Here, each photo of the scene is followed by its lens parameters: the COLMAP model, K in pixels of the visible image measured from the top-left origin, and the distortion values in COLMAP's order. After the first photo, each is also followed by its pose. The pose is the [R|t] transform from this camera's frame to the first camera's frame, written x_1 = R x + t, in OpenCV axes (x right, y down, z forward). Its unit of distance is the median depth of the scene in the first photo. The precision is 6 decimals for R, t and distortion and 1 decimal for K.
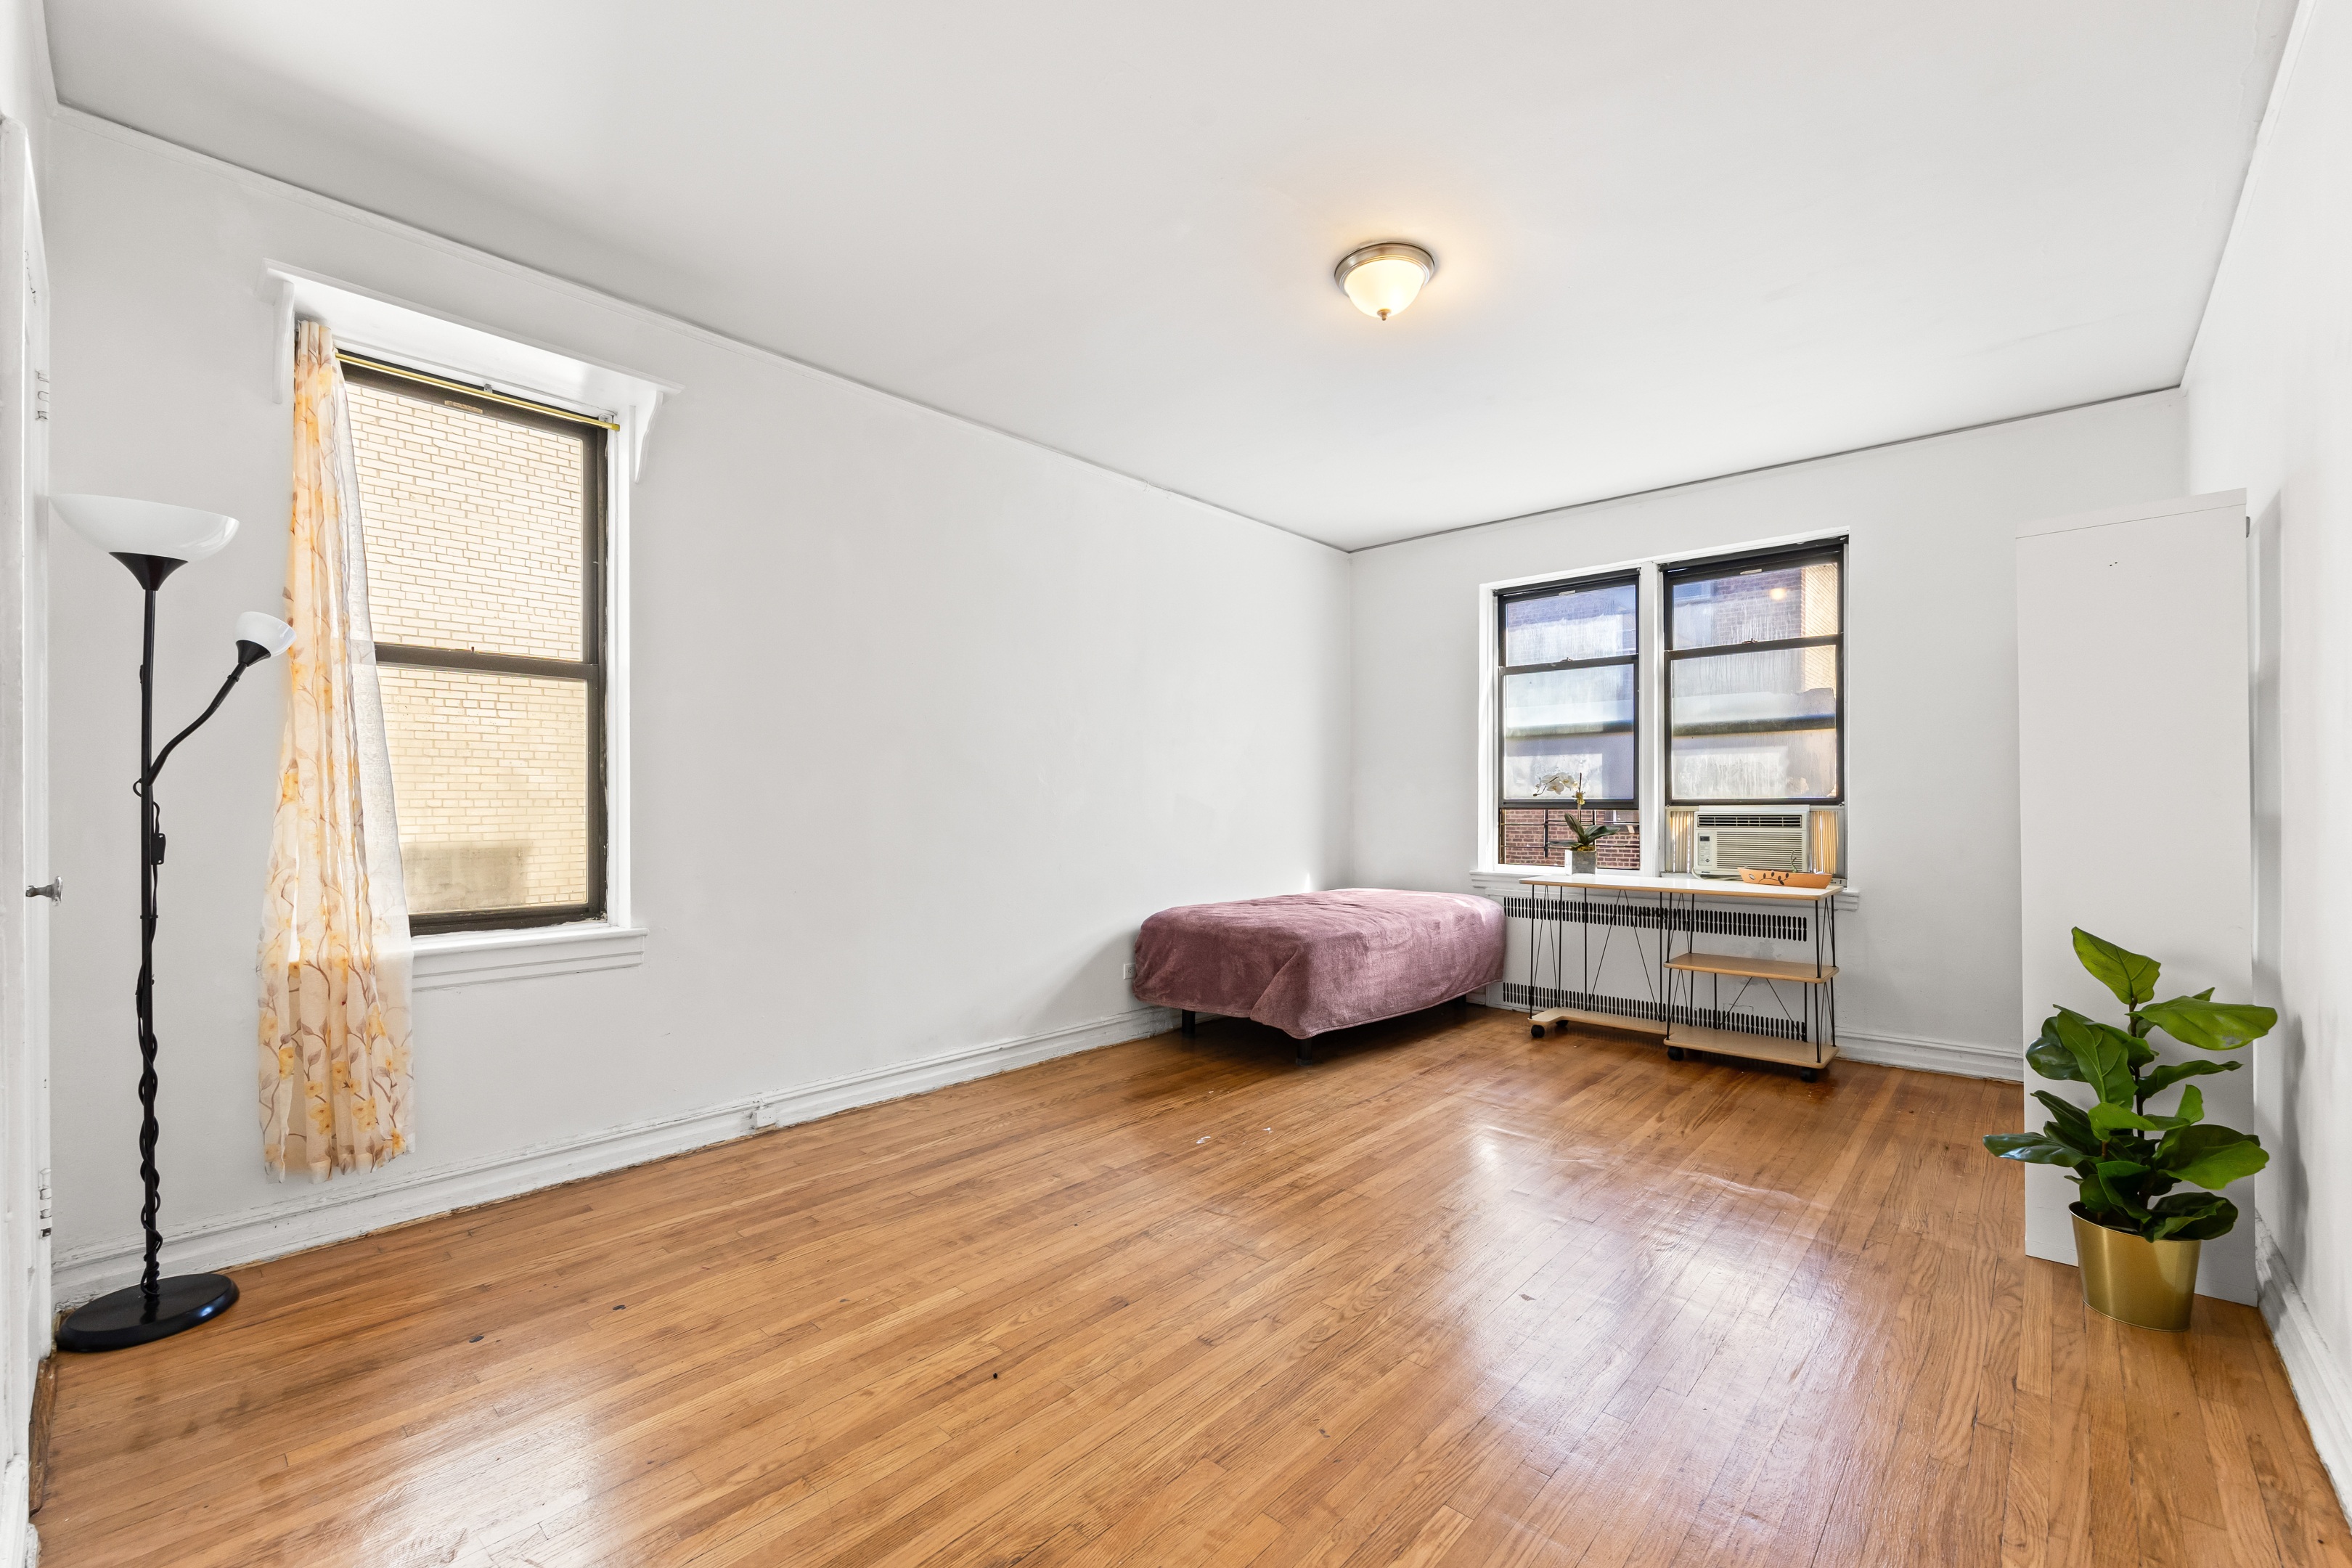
lens RADIAL K [[963.2, 0, 1181.3], [0, 963.2, 792.6], [0, 0, 1]] dist [-0.000074, -0.000063]
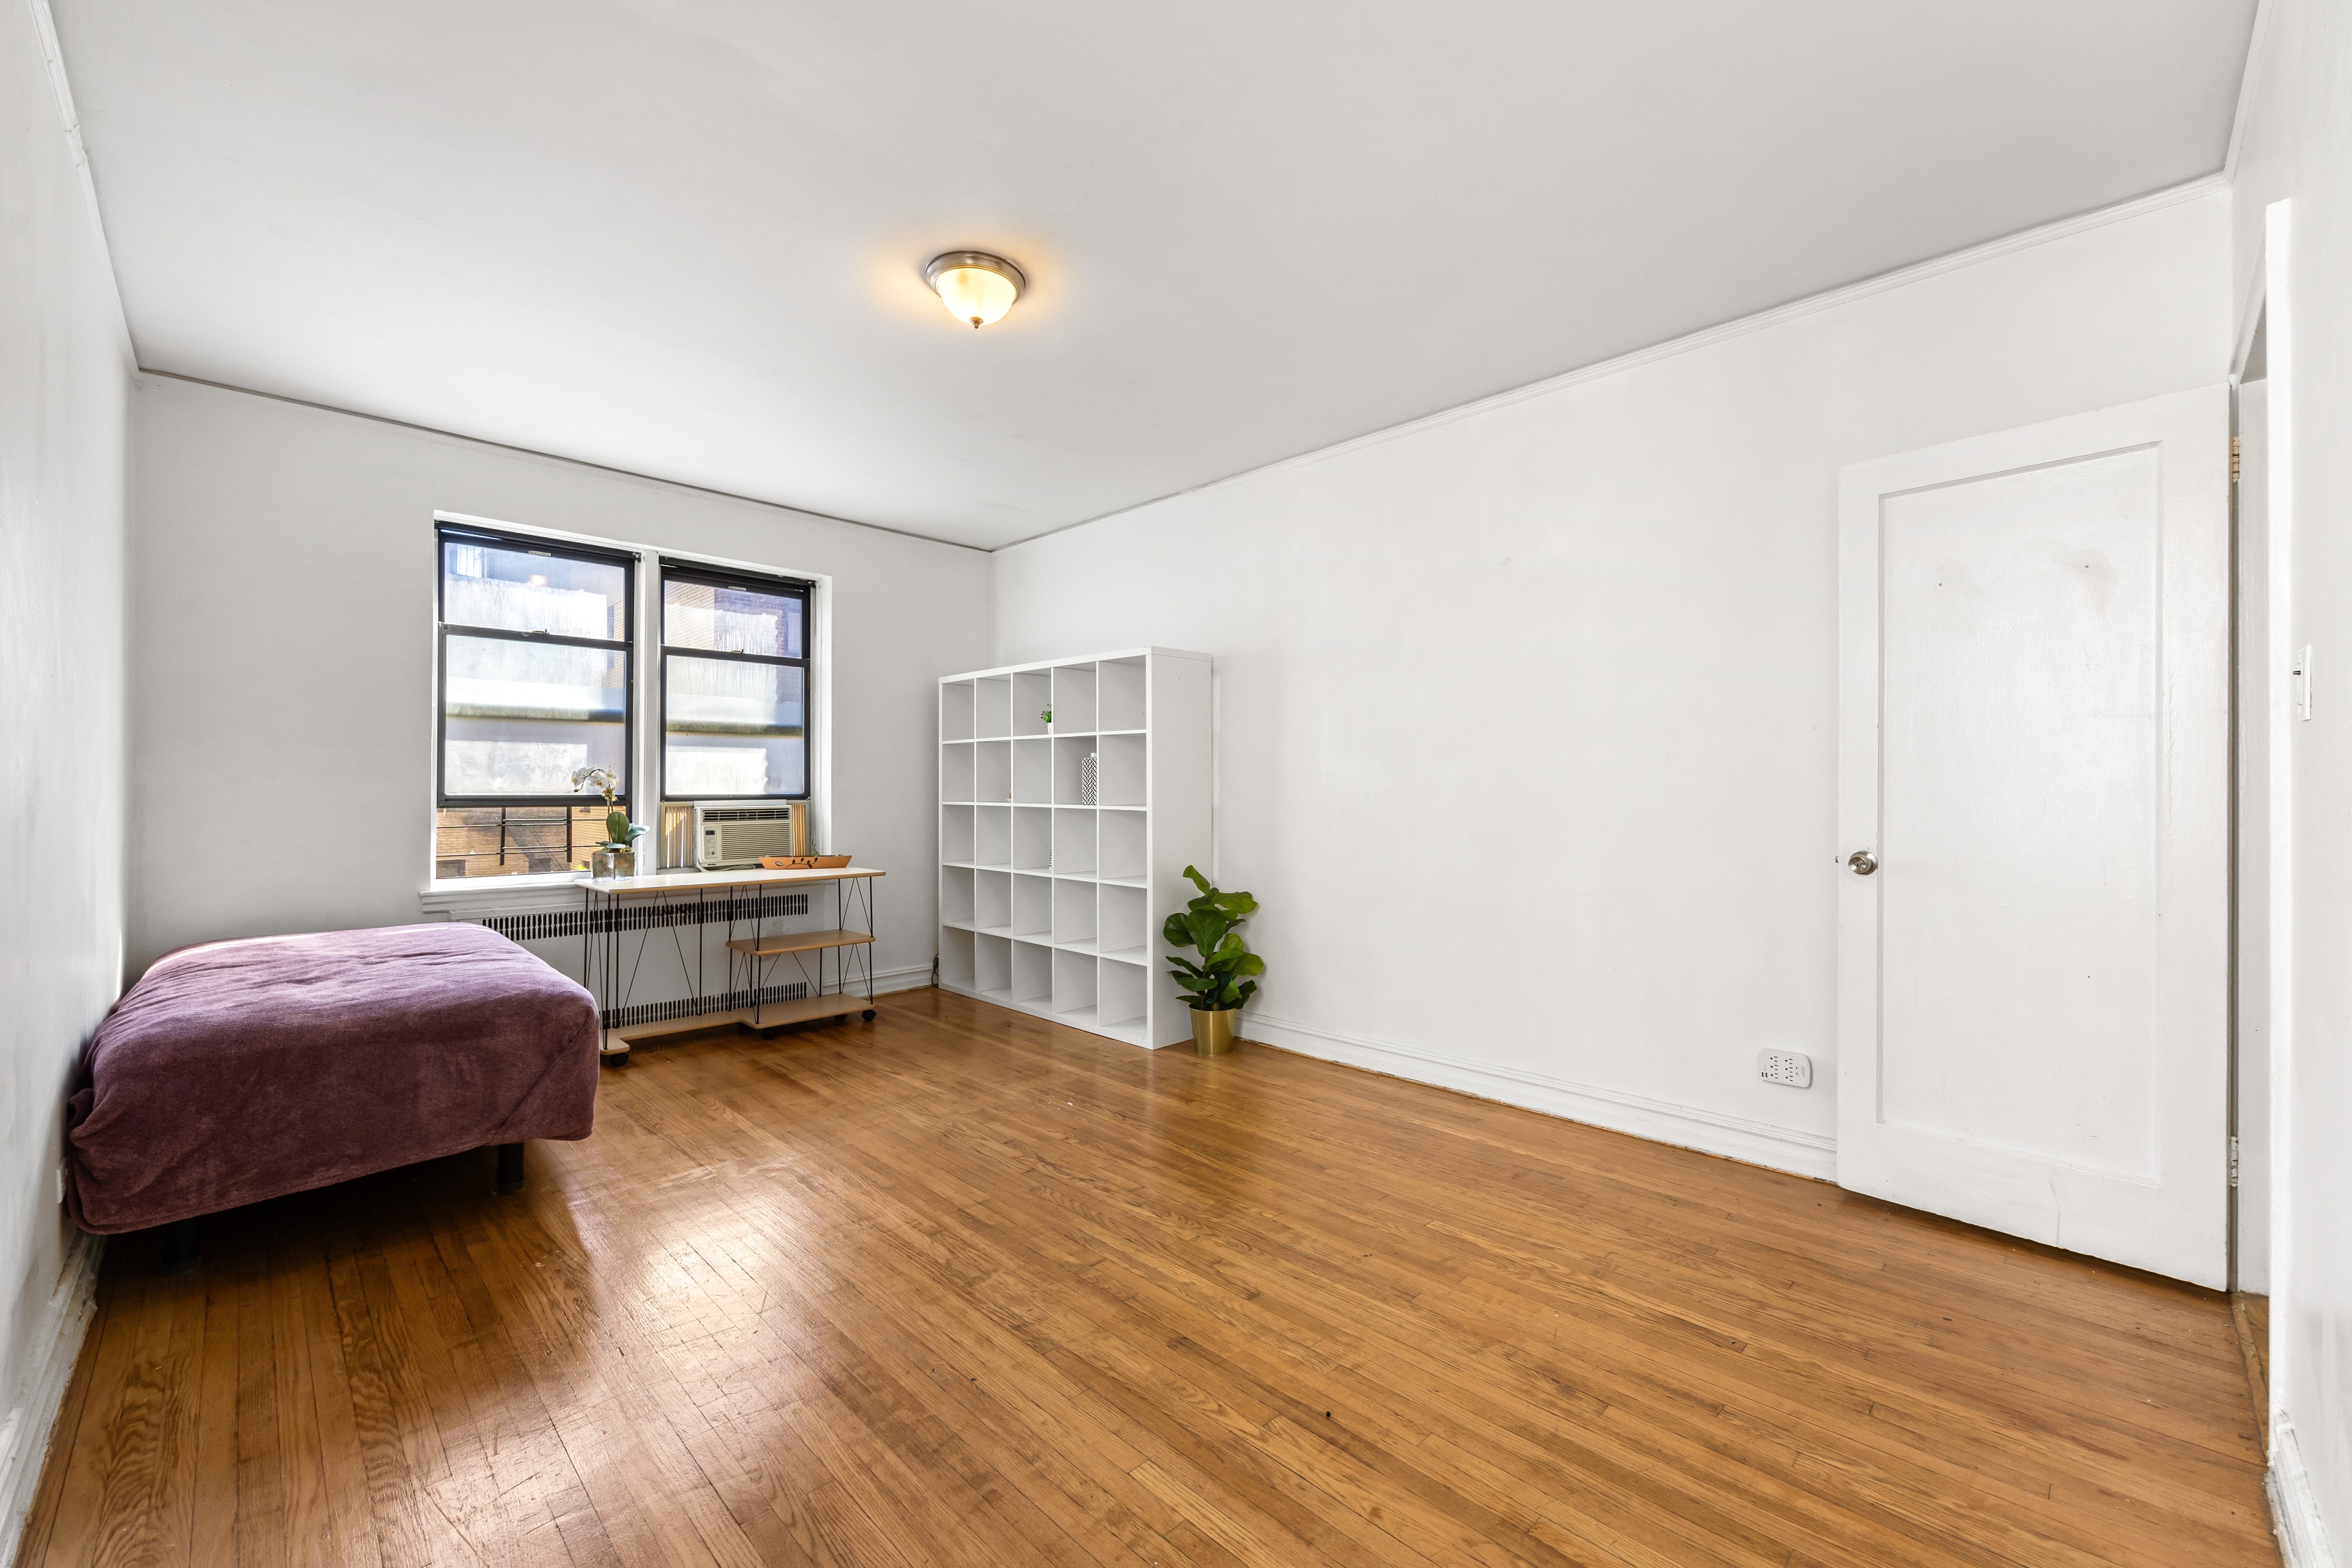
lens RADIAL K [[940.5, 0, 1177.6], [0, 940.5, 788.2], [0, 0, 1]] dist [0.000236, -0.000177]
pose [[0.048255, 0.002644, 0.998832, -0.484977], [-0.013942, 0.999901, -0.001973, -0.005848], [-0.998738, -0.013831, 0.048288, 0.474791]]
